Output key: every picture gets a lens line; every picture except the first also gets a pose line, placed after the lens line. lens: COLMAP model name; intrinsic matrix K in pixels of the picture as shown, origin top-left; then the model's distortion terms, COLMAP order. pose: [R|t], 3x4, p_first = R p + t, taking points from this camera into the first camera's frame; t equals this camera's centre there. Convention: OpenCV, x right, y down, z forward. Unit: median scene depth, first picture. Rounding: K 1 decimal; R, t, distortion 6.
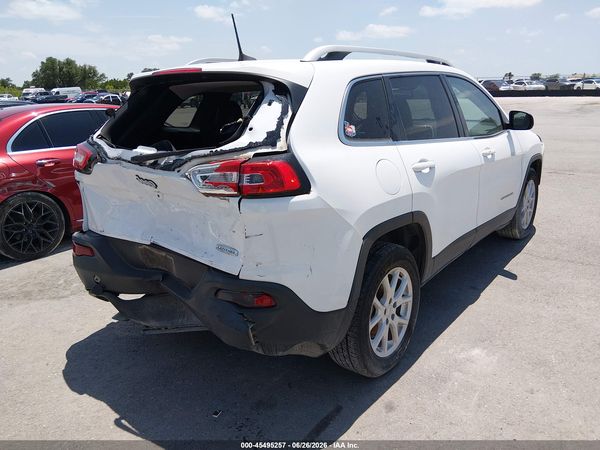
lens RADIAL K [[470.1, 0, 300.0], [0, 470.1, 225.0], [0, 0, 1]] dist [0.110803, -0.185268]
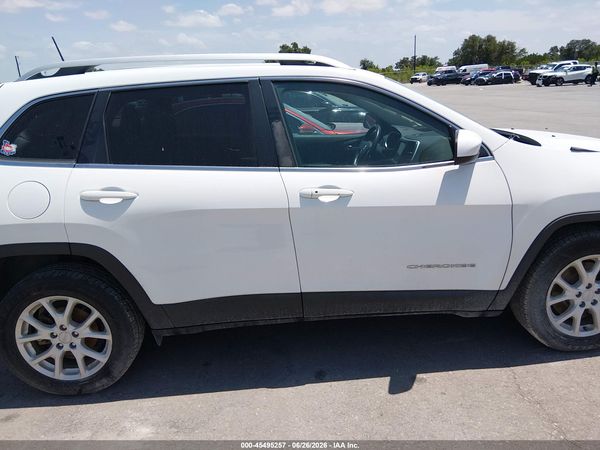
lens RADIAL K [[467.1, 0, 286.9], [0, 467.1, 223.0], [0, 0, 1]] dist [0.117118, -0.193796]
pose [[0.660704, 0.204812, -0.722165, 1.318024], [-0.171586, 0.977793, 0.120327, -0.278427], [0.730773, 0.044413, 0.681175, 0.767109]]
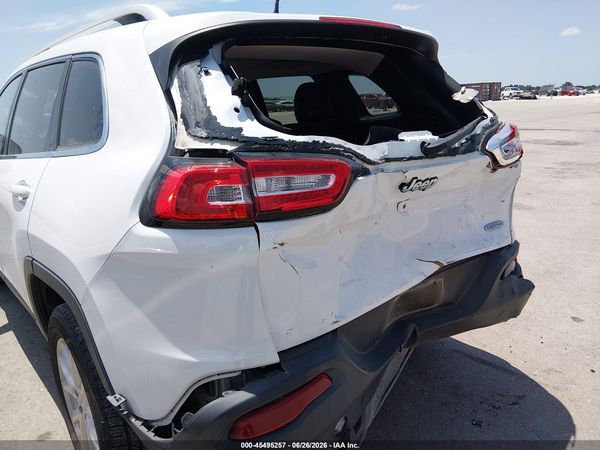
lens RADIAL K [[470.1, 0, 300.0], [0, 470.1, 225.0], [0, 0, 1]] dist [0.110803, -0.185268]
pose [[0.156209, -0.229755, 0.960631, -1.015597], [0.305258, 0.936188, 0.174271, -0.207979], [-0.939370, 0.266017, 0.216375, 1.055086]]
